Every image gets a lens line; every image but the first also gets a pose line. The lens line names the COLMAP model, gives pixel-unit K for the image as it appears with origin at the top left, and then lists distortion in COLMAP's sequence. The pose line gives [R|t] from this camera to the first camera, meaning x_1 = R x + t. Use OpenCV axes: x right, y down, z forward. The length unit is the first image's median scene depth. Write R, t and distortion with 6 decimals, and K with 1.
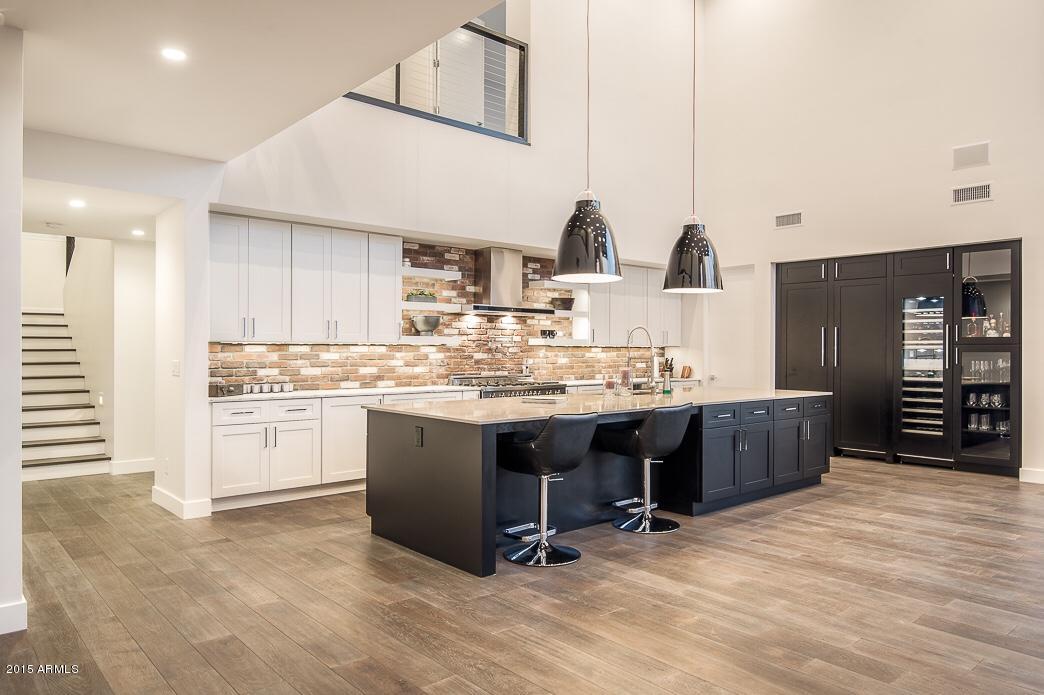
lens RADIAL K [[688.8, 0, 518.5], [0, 688.8, 350.2], [0, 0, 1]] dist [0.008209, 0.000596]
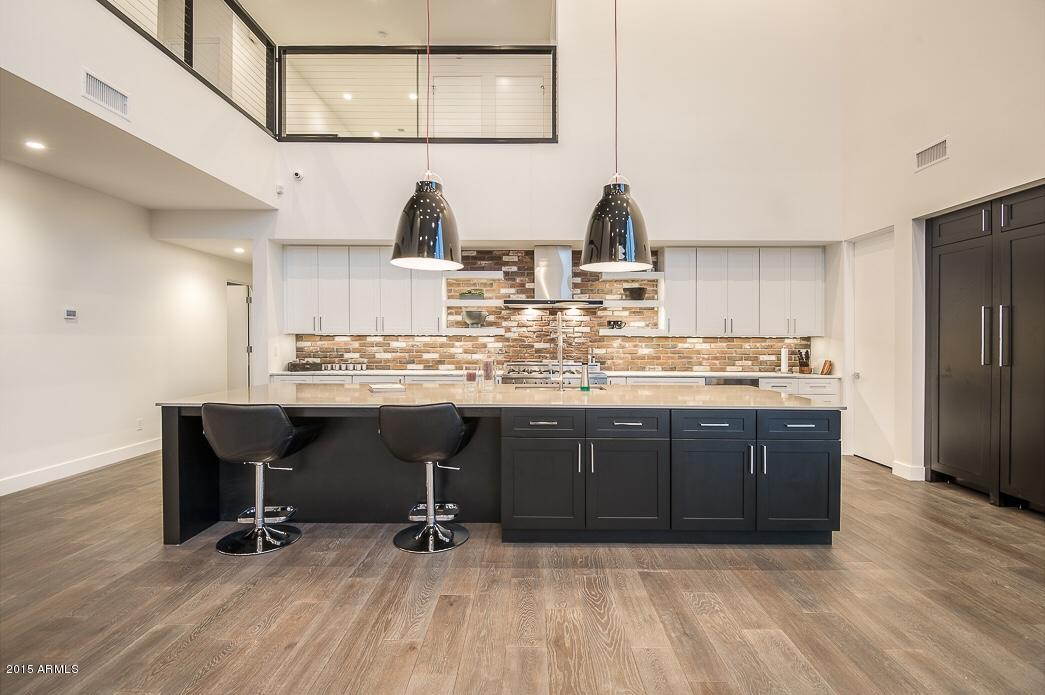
lens RADIAL K [[486.9, 0, 524.3], [0, 486.9, 343.1], [0, 0, 1]] dist [-0.002092, -0.001006]
pose [[0.752832, 0.004732, -0.658196, 0.467252], [-0.002880, 0.999988, 0.003895, 0.001733], [0.658207, -0.001037, 0.752837, 0.416947]]
